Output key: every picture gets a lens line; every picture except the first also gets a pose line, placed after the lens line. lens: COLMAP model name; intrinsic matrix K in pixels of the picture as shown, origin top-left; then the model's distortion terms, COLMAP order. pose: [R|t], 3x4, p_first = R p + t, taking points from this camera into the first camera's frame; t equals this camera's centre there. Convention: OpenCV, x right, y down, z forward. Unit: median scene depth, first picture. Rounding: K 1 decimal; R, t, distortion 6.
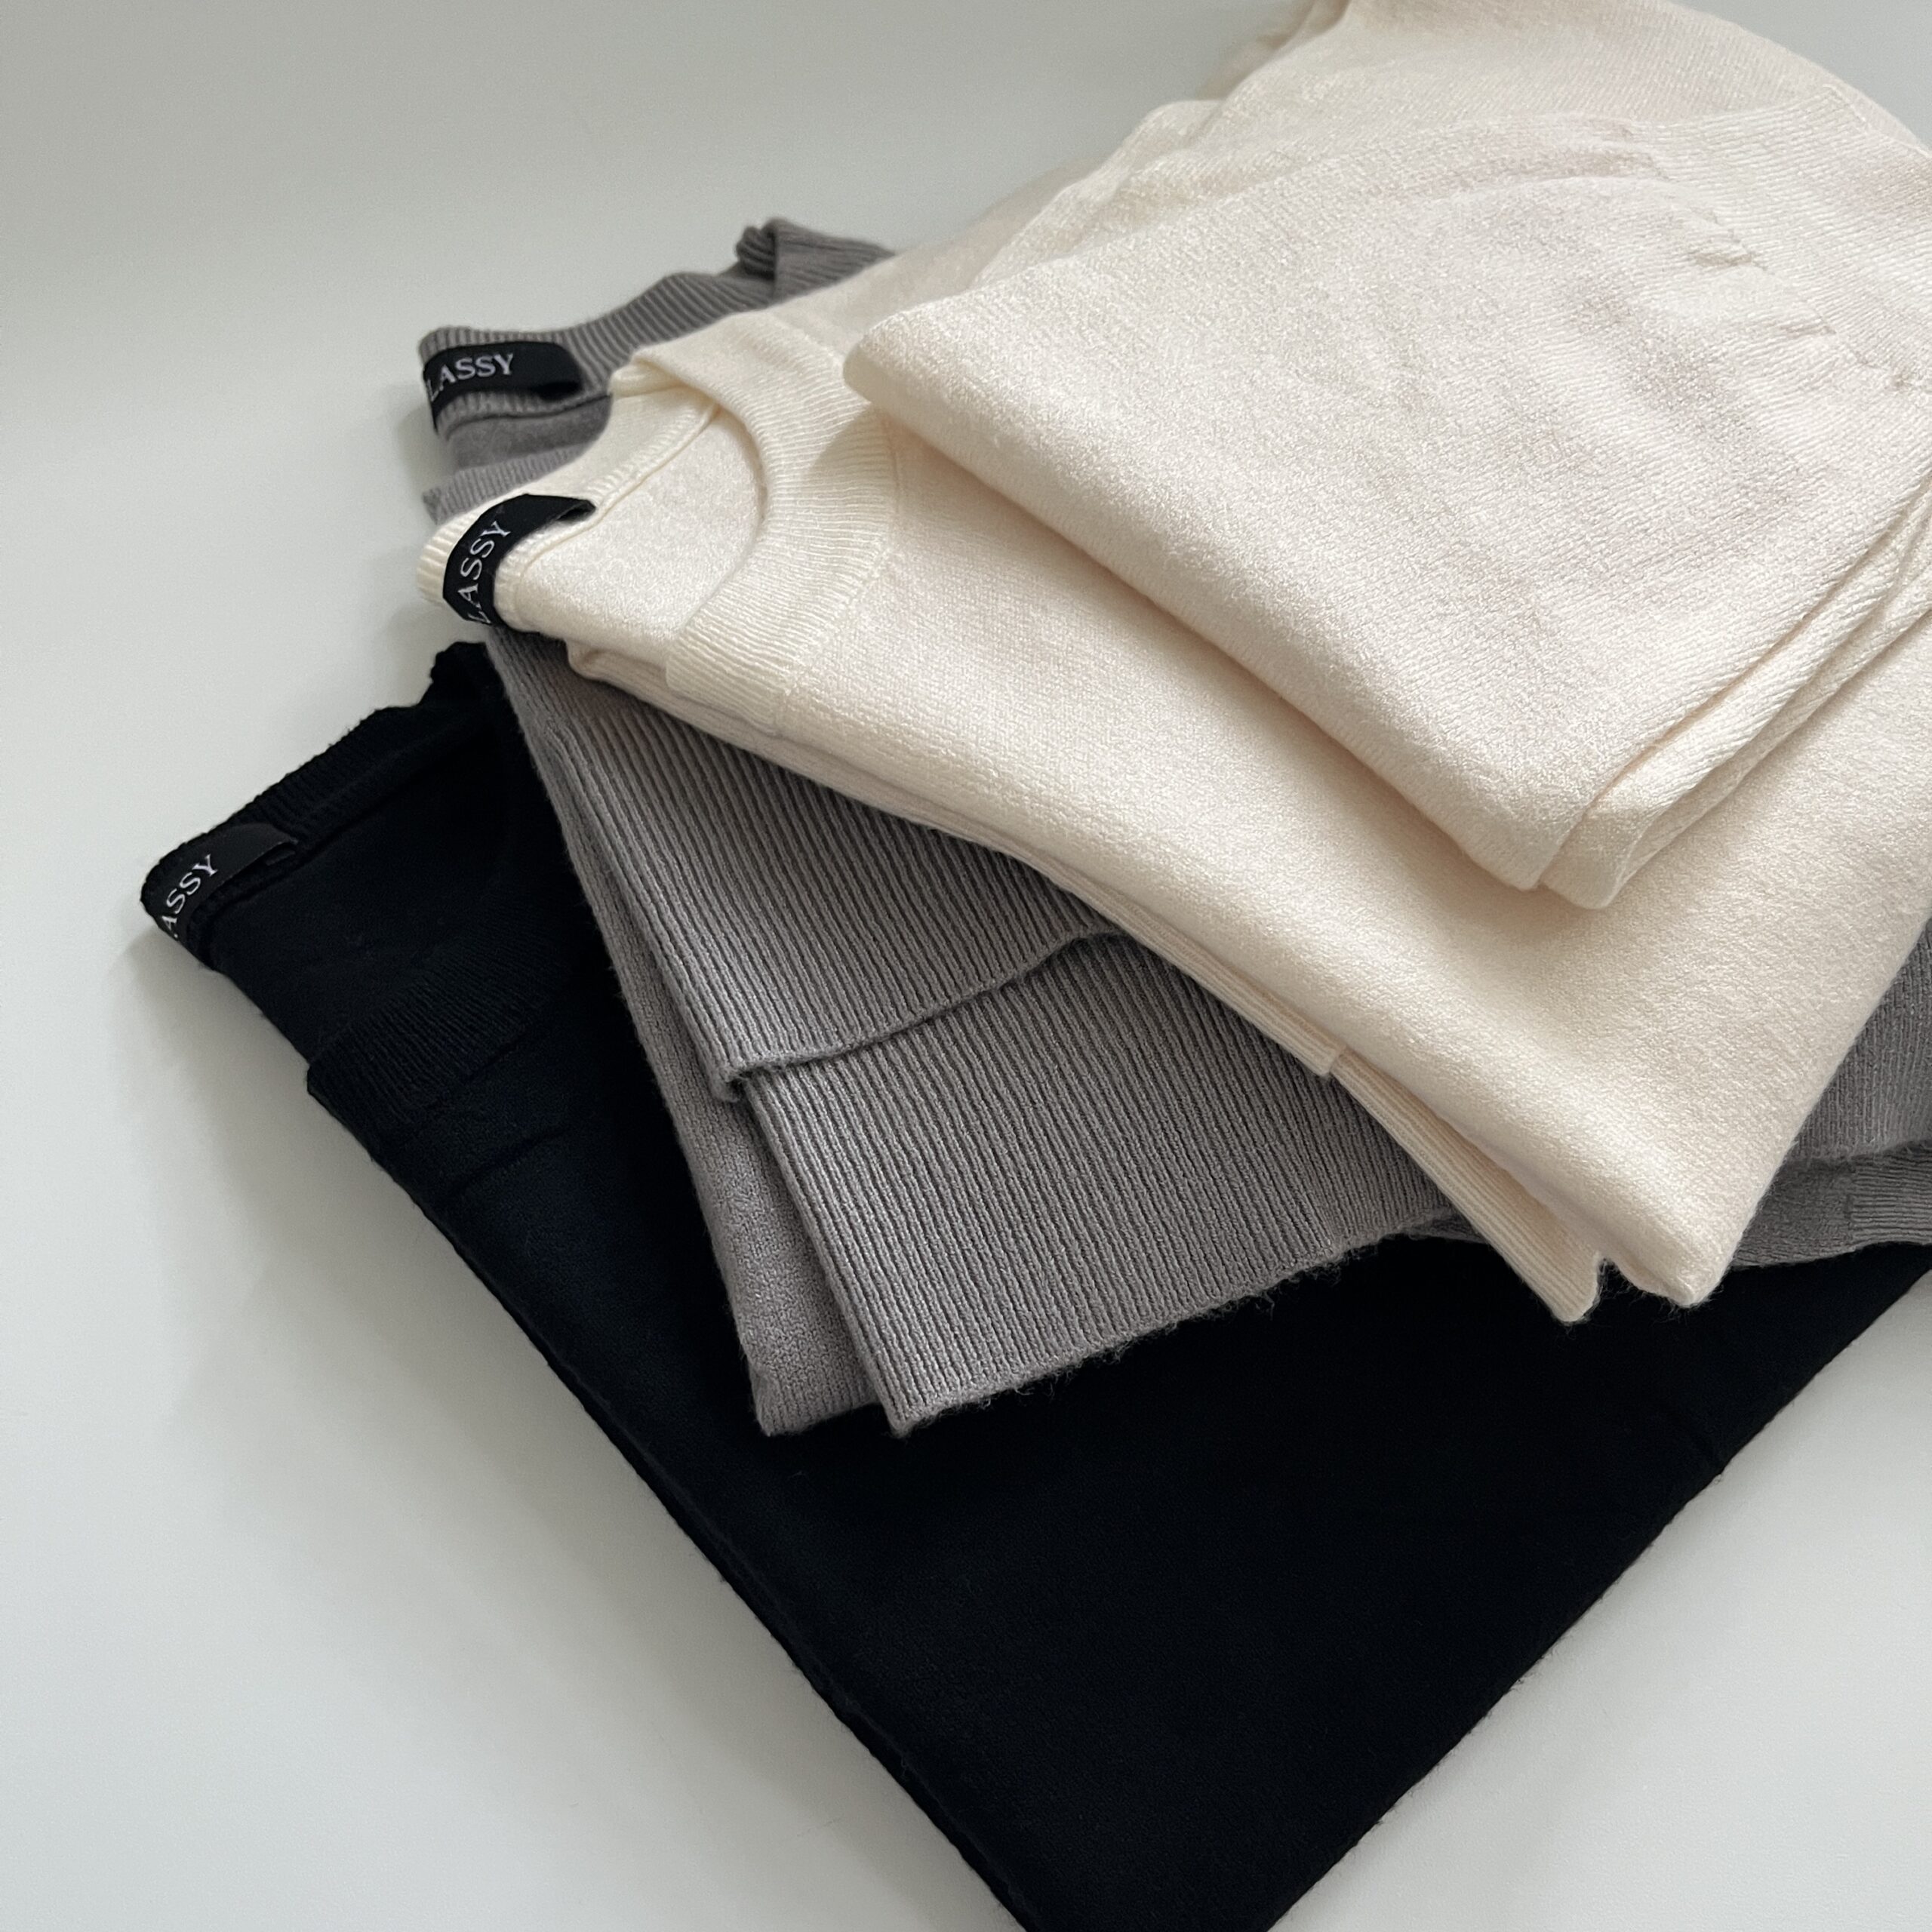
lens RADIAL K [[2089.3, 0, 965.1], [0, 2089.3, 1158.0], [0, 0, 1]] dist [0.051245, -0.139871]
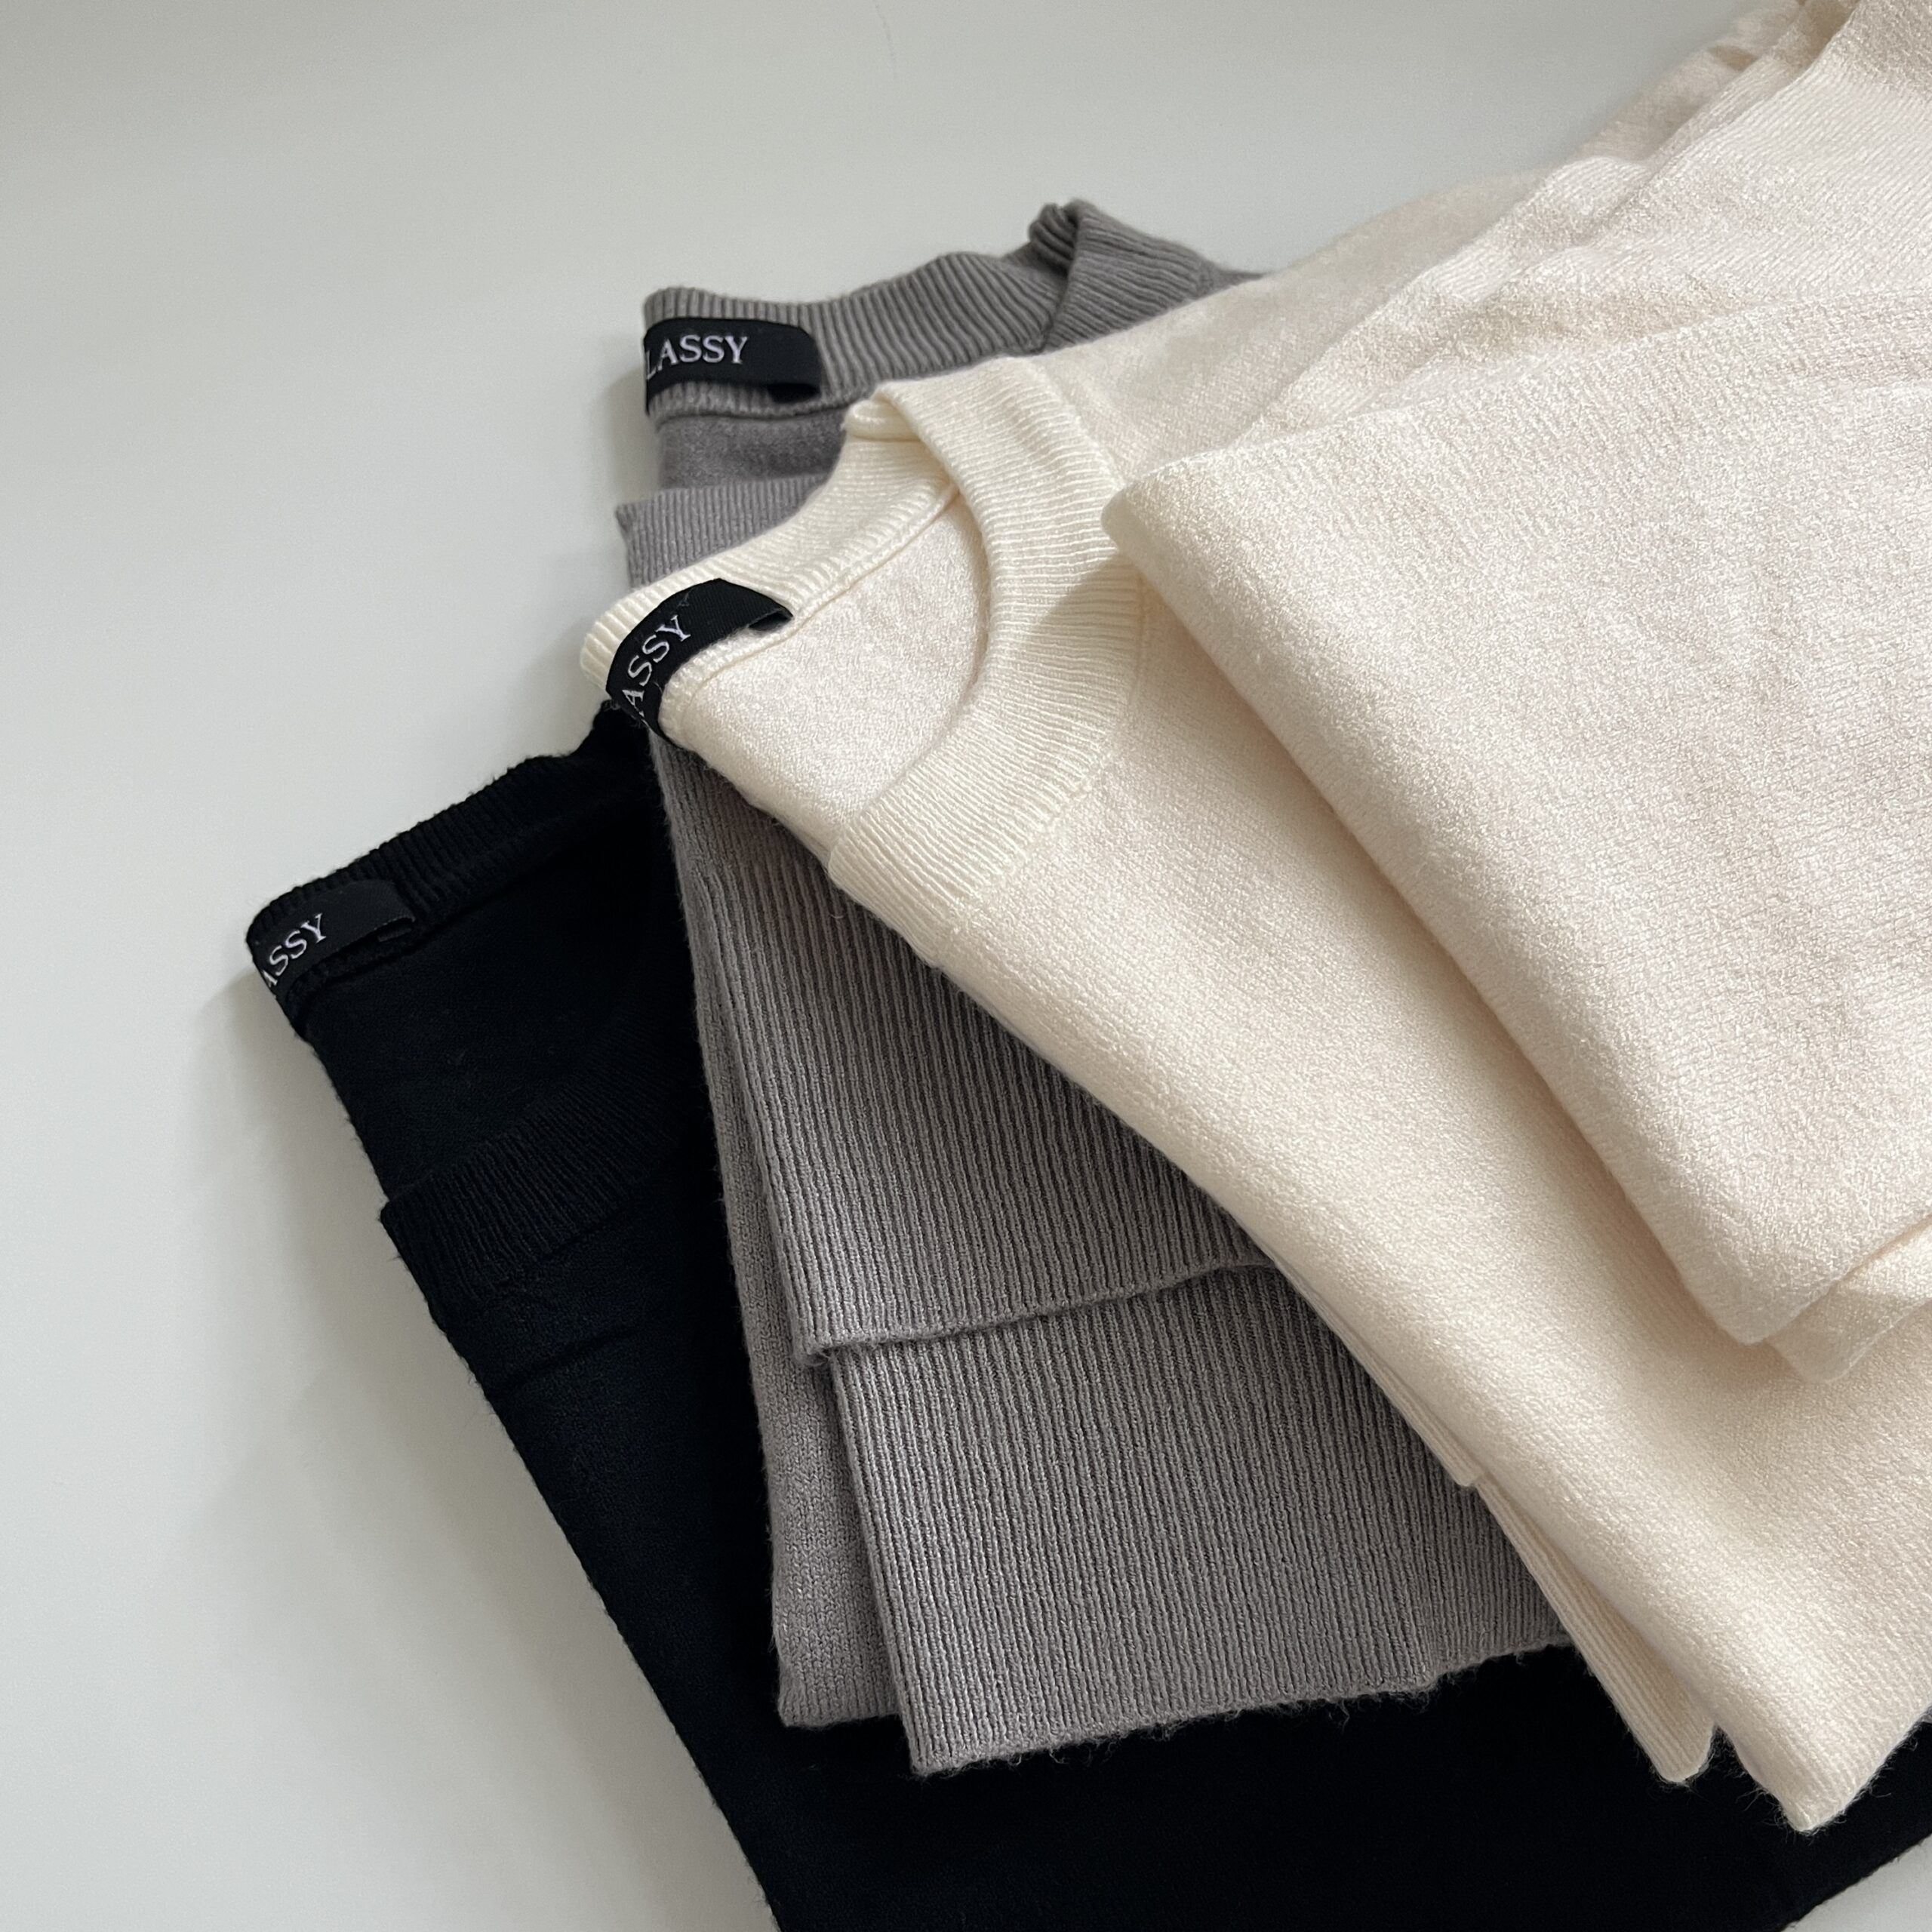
lens RADIAL K [[2089.3, 0, 965.1], [0, 2089.3, 1158.0], [0, 0, 1]] dist [0.051245, -0.139871]
pose [[0.977012, 0.201760, -0.068846, -0.001856], [-0.183665, 0.960588, 0.208659, -0.306567], [0.108232, -0.191218, 0.975562, 0.128734]]
